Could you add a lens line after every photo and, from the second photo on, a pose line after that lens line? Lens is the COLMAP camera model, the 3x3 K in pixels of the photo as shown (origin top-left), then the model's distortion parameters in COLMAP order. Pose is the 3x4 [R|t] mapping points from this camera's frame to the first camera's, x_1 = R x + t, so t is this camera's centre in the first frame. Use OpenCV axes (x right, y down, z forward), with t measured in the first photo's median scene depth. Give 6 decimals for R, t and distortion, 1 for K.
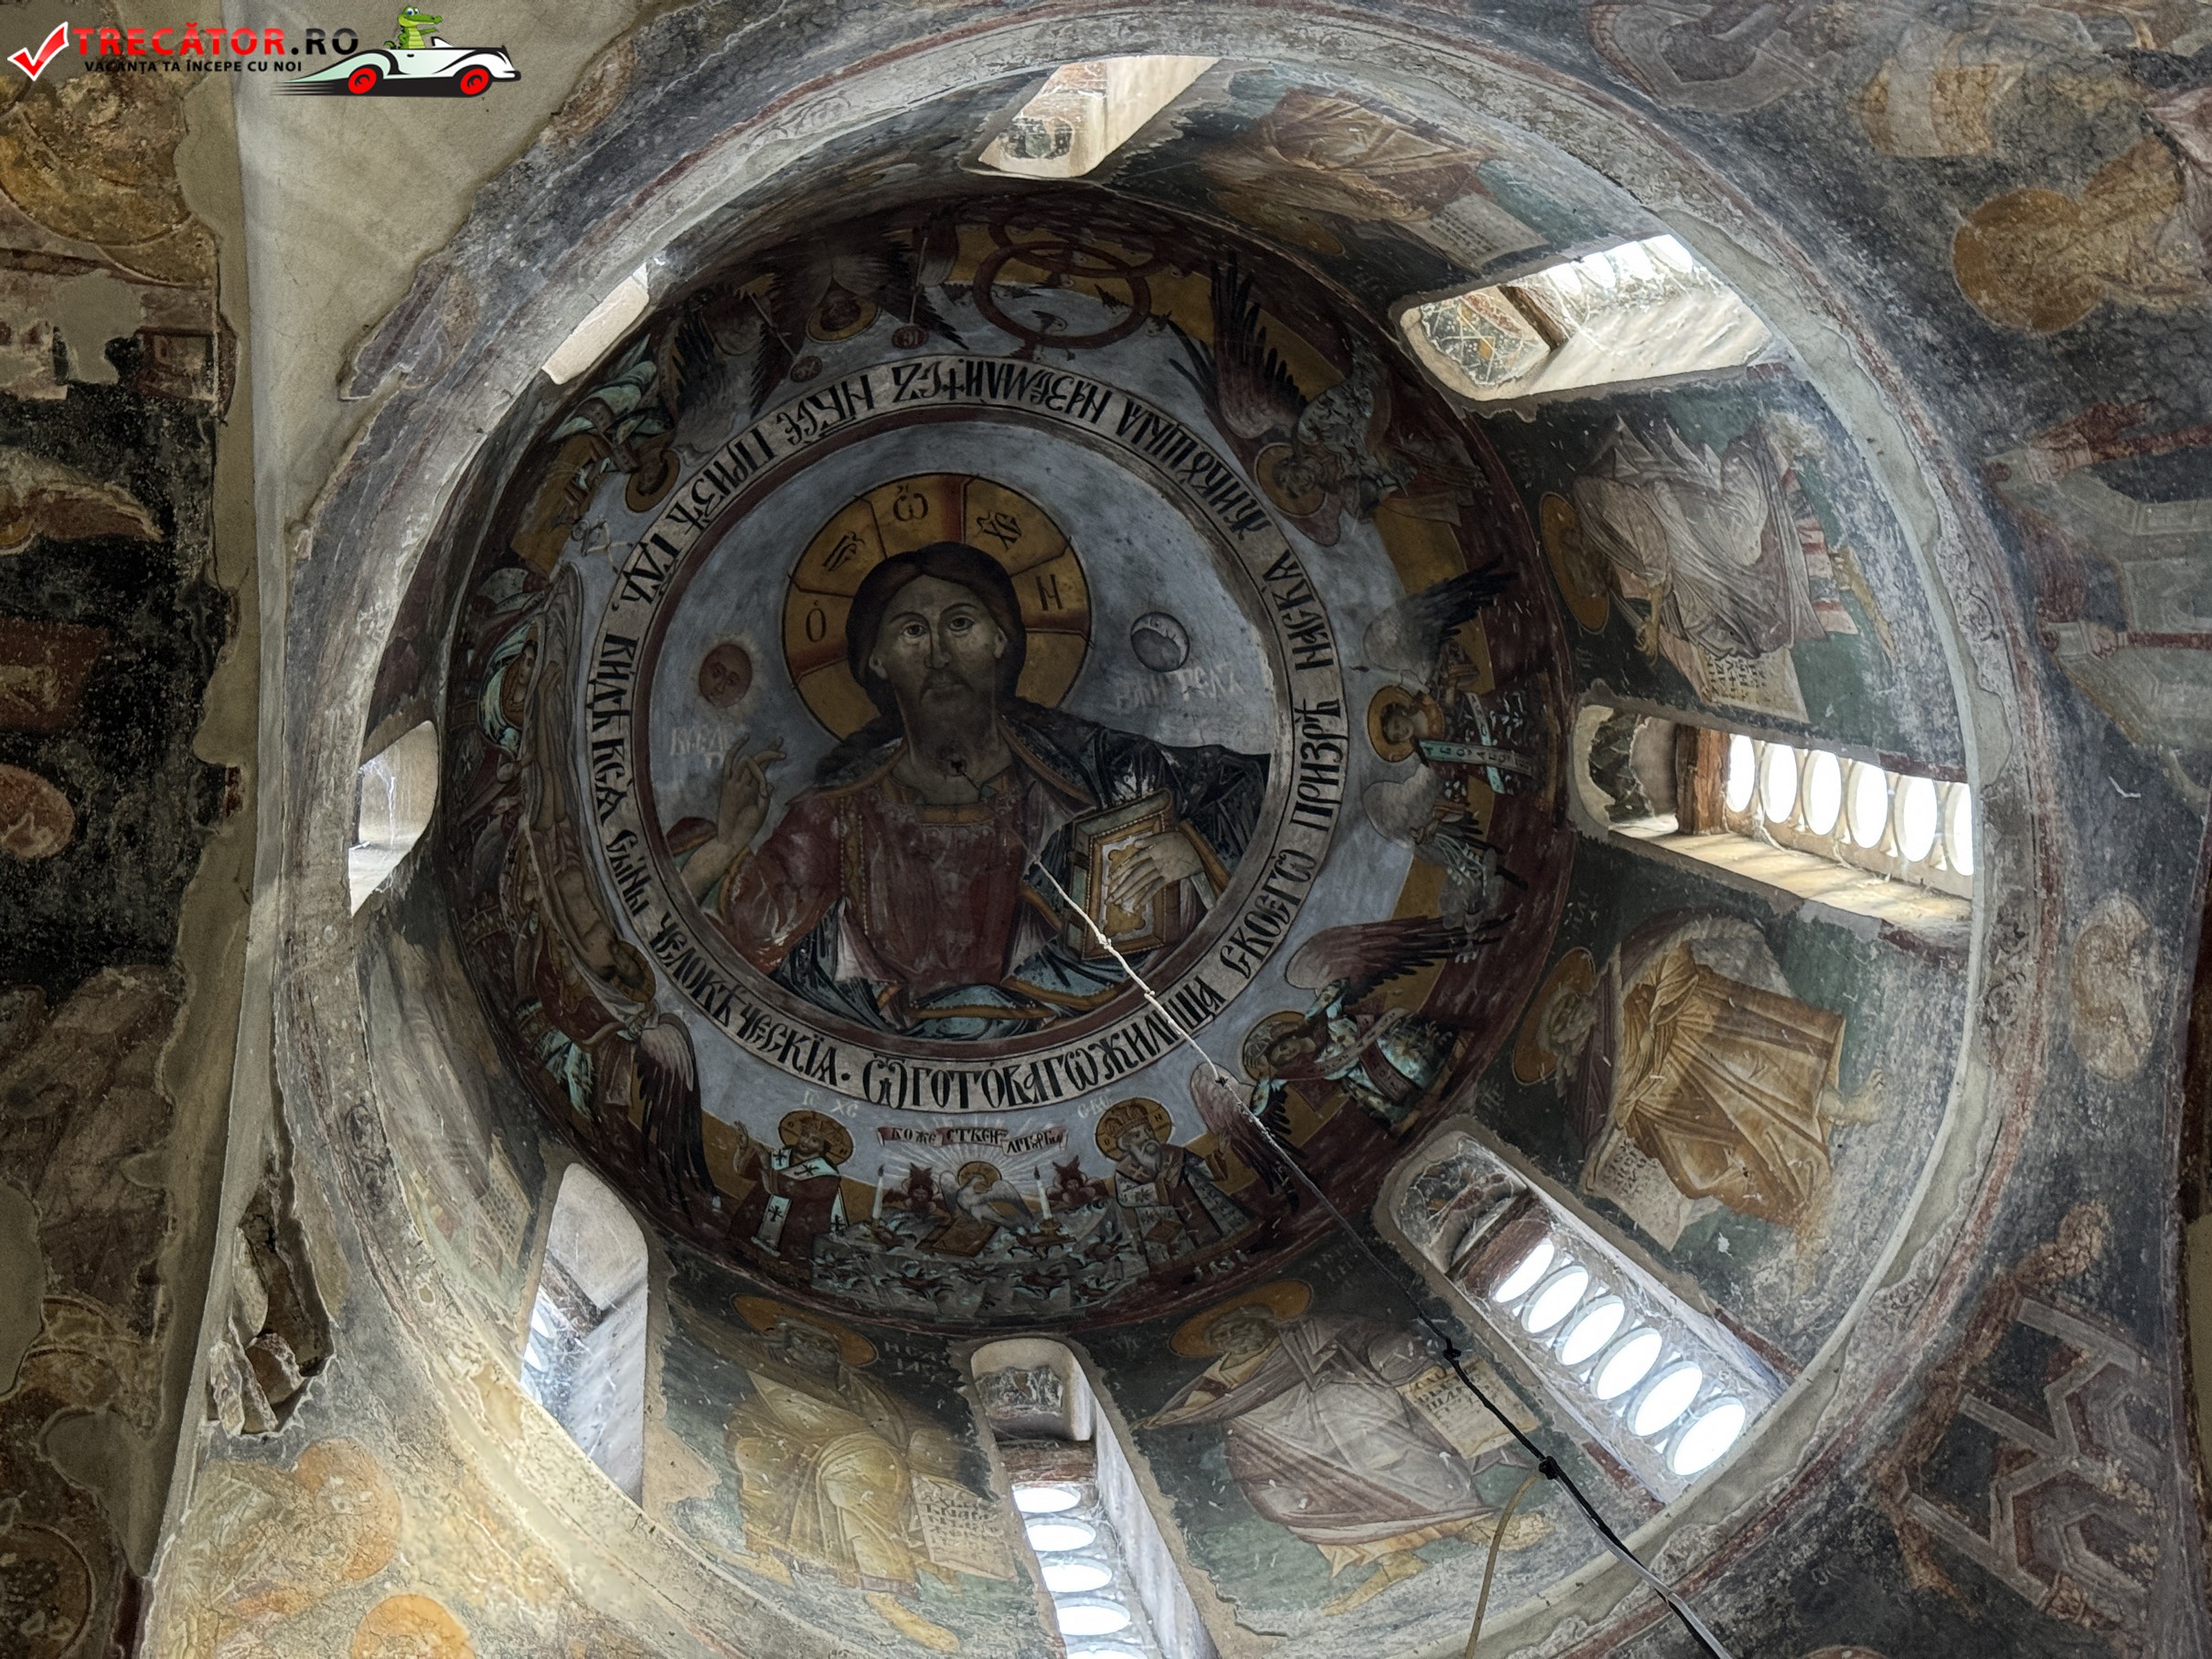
lens RADIAL K [[3158.5, 0, 1119.2], [0, 3158.5, 833.3], [0, 0, 1]] dist [0.017302, 0.444318]
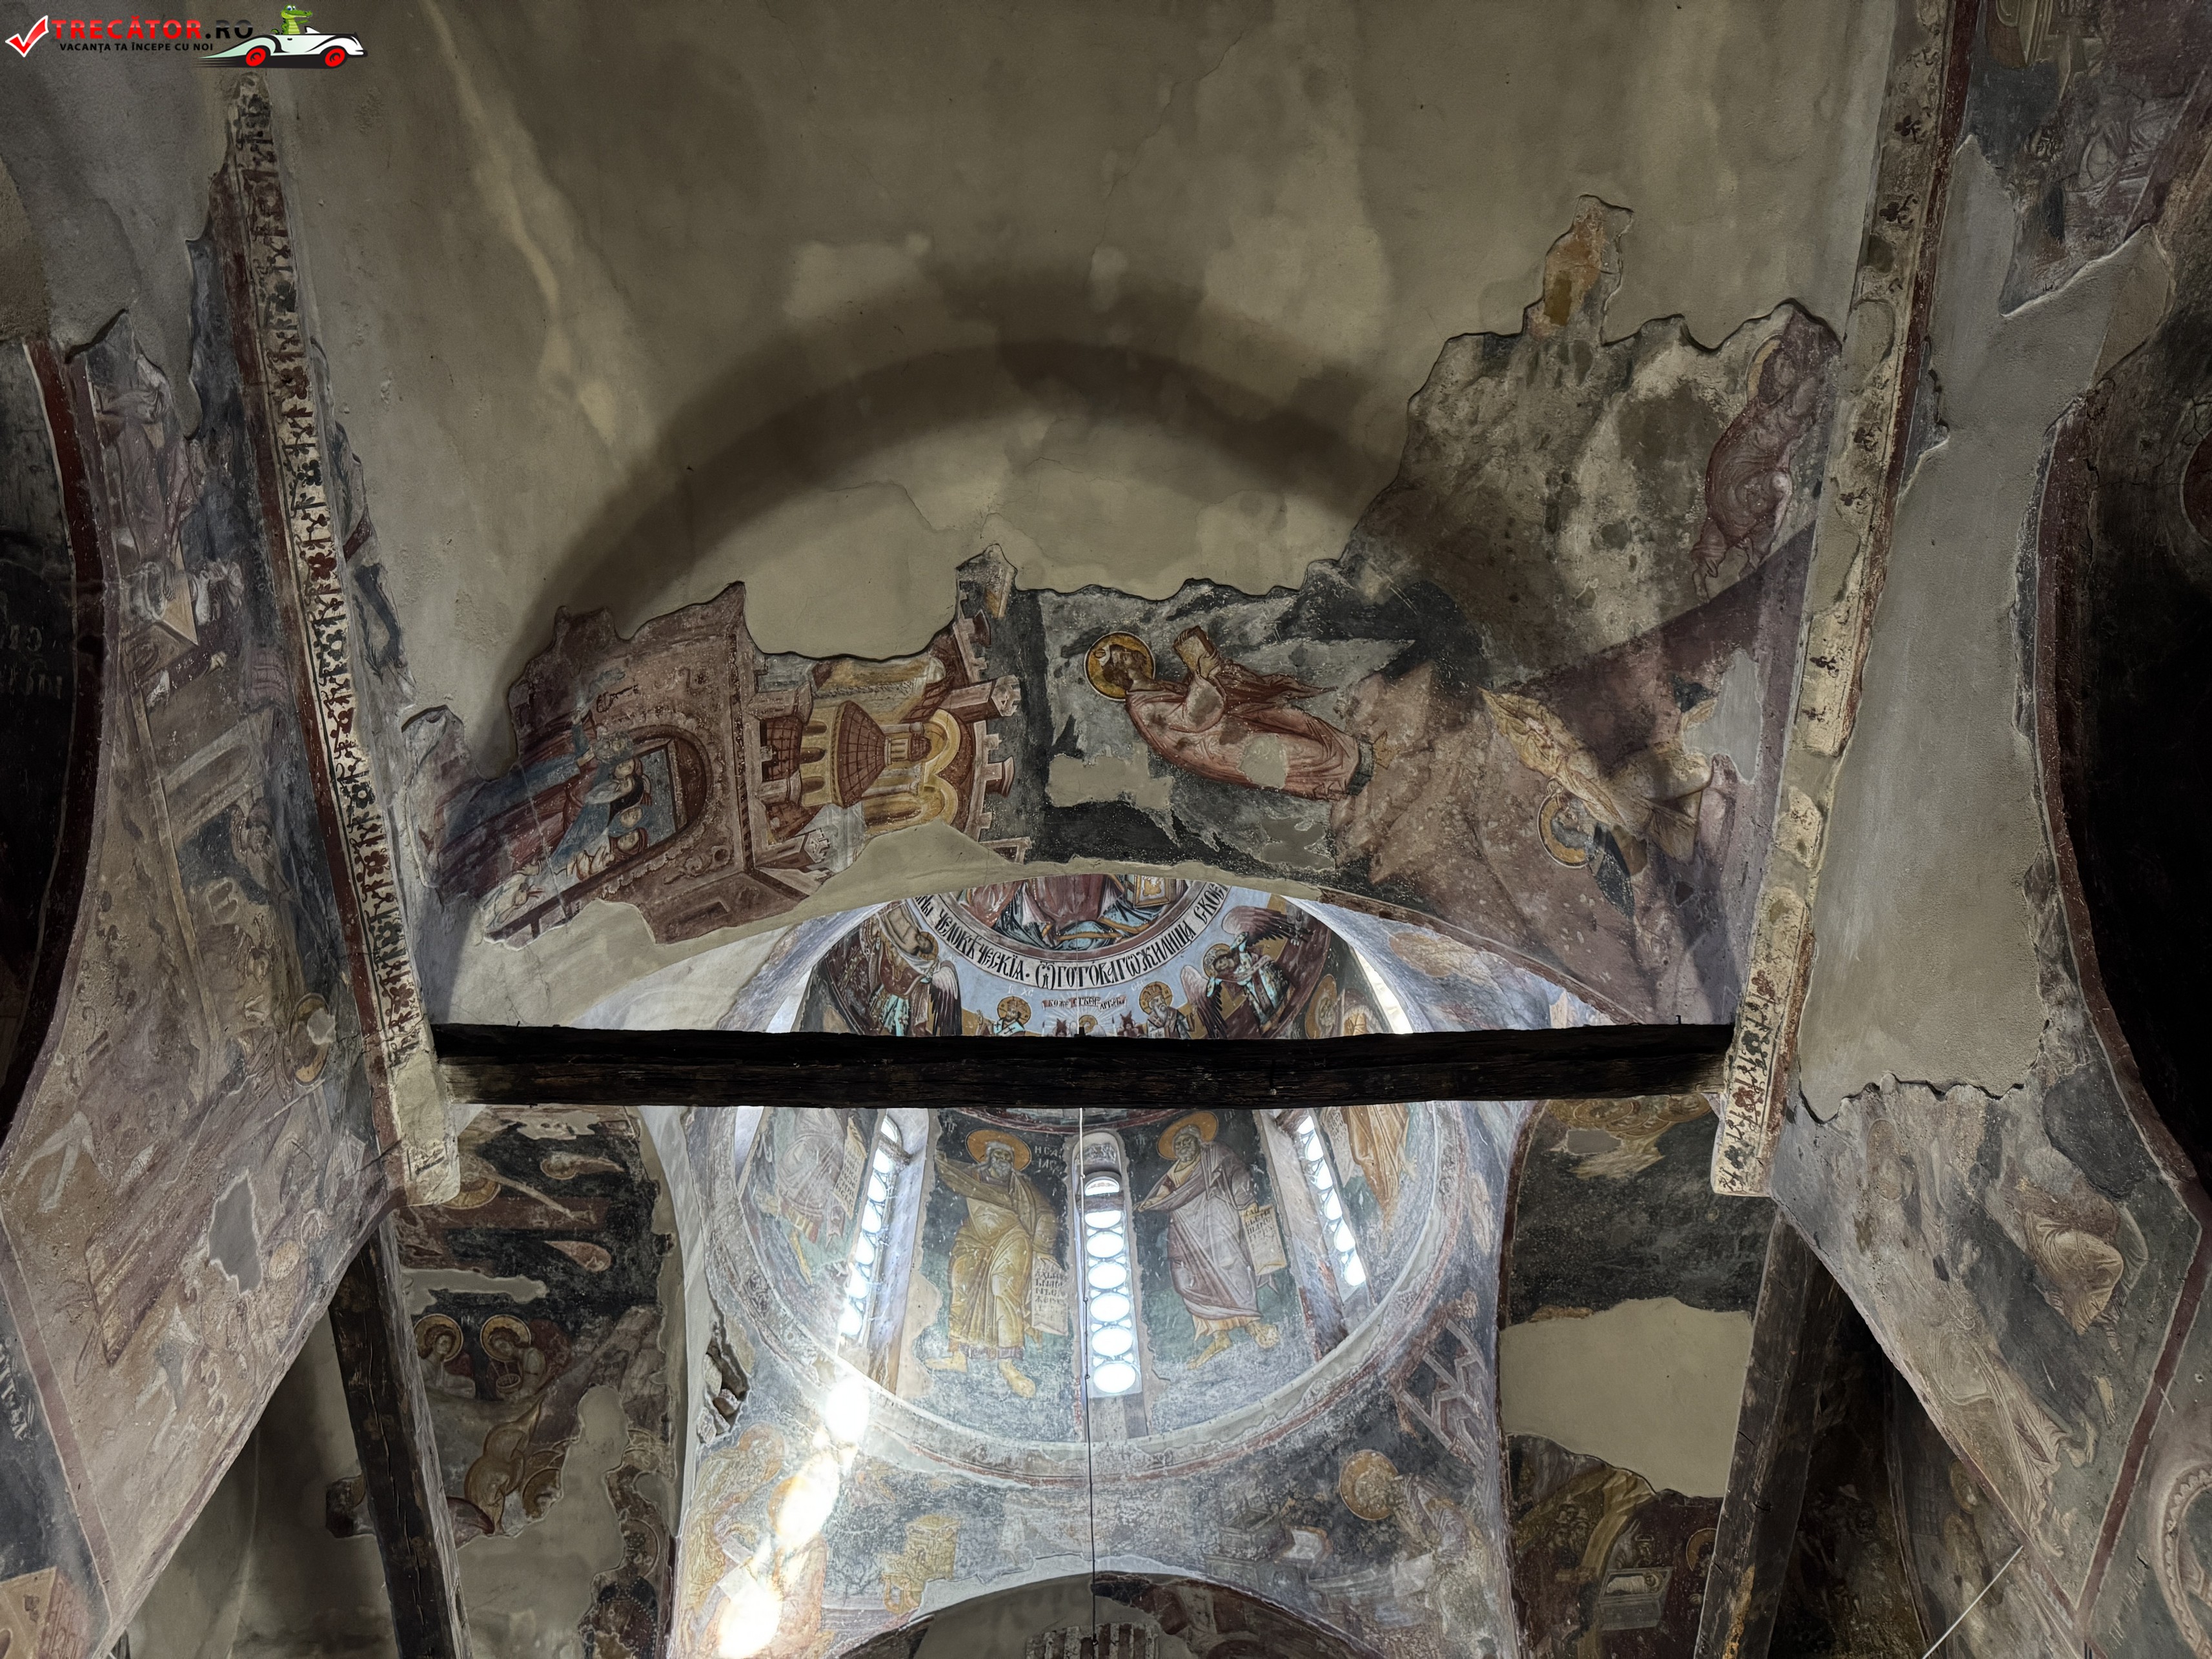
lens RADIAL K [[1560.7, 0, 1110.6], [0, 1560.7, 831.7], [0, 0, 1]] dist [0.032046, -0.042066]
pose [[0.991381, -0.039489, -0.124919, 0.120884], [0.071561, 0.961907, 0.263843, -0.327245], [0.109742, -0.270508, 0.956442, -0.027253]]
